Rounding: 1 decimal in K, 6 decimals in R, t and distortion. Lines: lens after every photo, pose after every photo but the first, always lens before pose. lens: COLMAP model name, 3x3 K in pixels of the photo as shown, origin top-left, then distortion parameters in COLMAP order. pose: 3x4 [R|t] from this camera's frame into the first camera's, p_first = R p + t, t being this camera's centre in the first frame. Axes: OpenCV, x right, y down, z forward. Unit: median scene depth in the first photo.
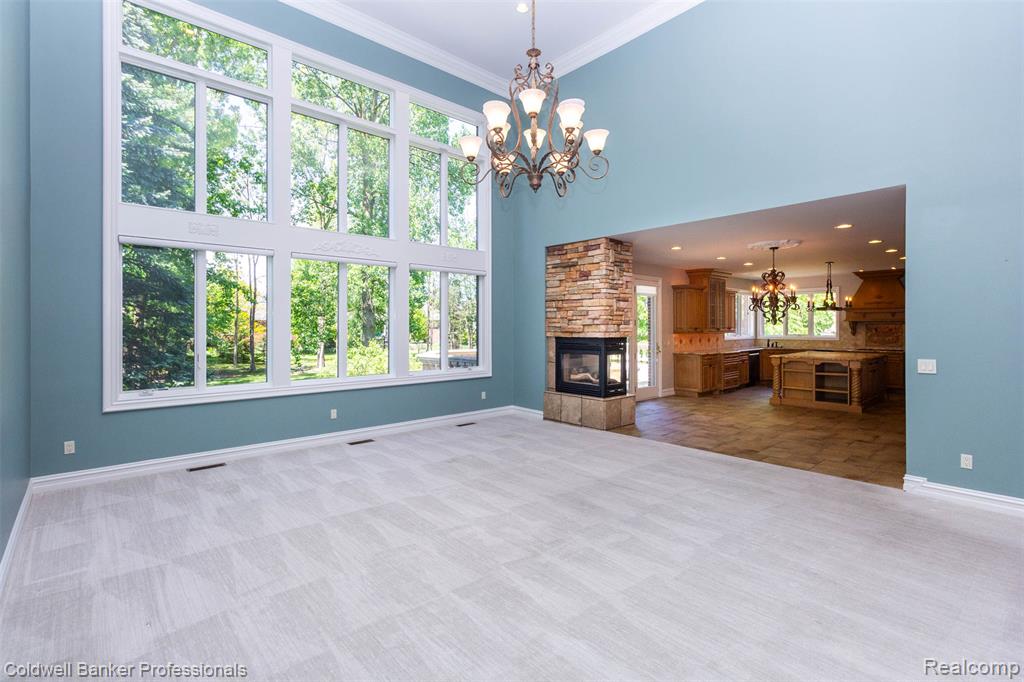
lens RADIAL K [[479.0, 0, 517.6], [0, 479.0, 330.4], [0, 0, 1]] dist [0.003646, 0.000406]
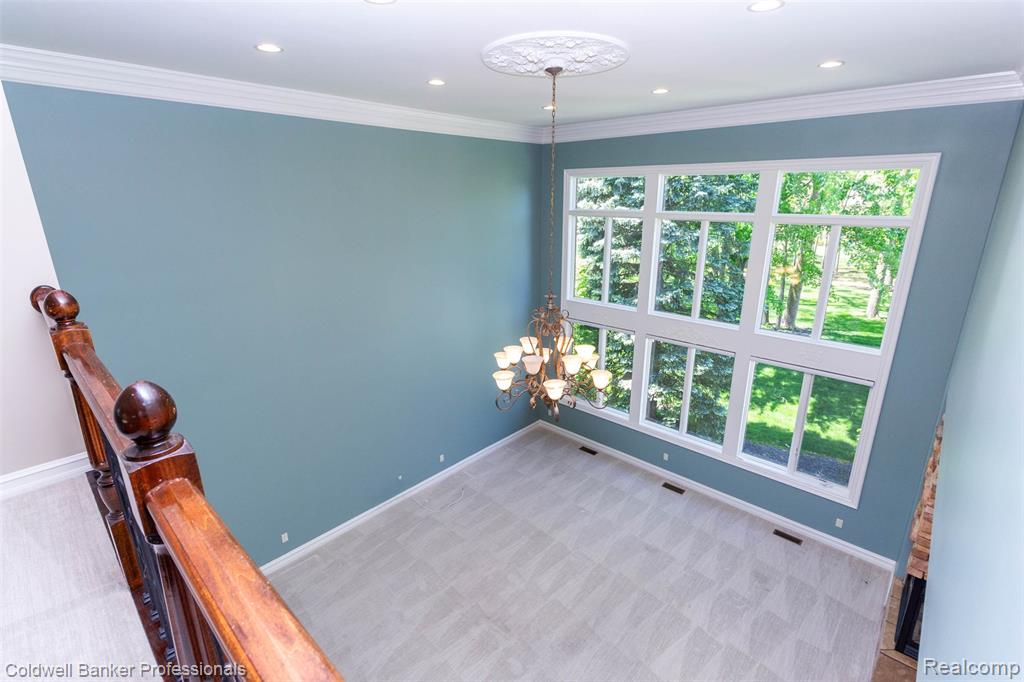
lens RADIAL K [[479.0, 0, 516.0], [0, 479.0, 338.6], [0, 0, 1]] dist [0.003646, 0.000406]
pose [[0.094348, 0.292798, -0.951508, 0.605095], [-0.005780, 0.955917, 0.293581, -0.431171], [0.995522, -0.022199, 0.091881, 0.424964]]
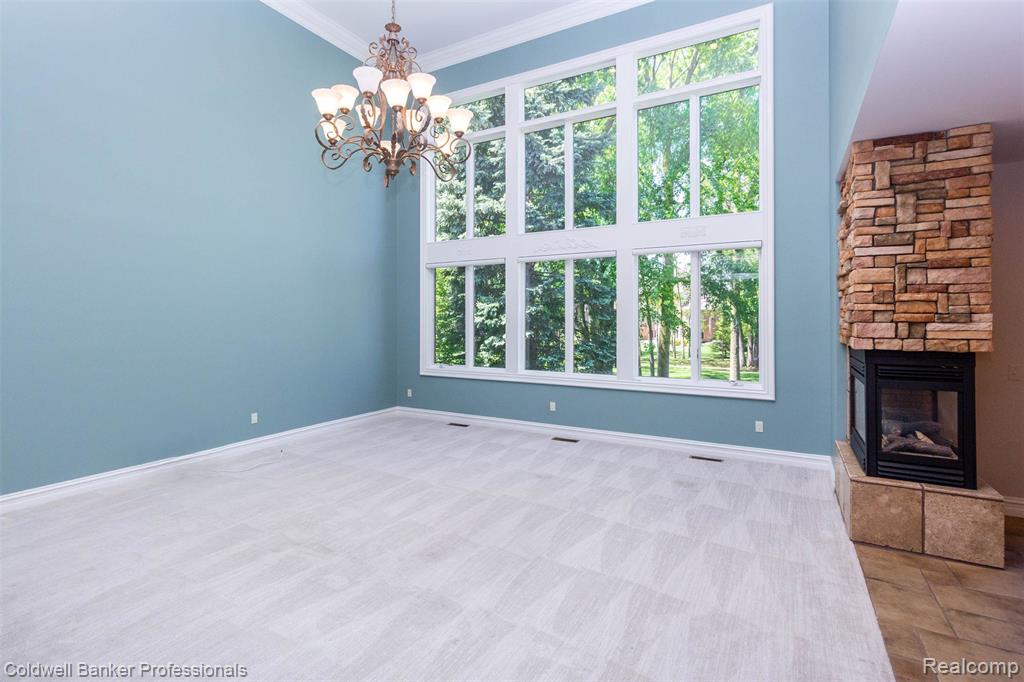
lens RADIAL K [[509.6, 0, 489.1], [0, 509.6, 312.9], [0, 0, 1]] dist [0.005196, -0.000048]
pose [[0.298072, -0.009291, -0.954498, 0.538170], [-0.010340, 0.999863, -0.012961, -0.009902], [0.954487, 0.013733, 0.297935, 0.467420]]
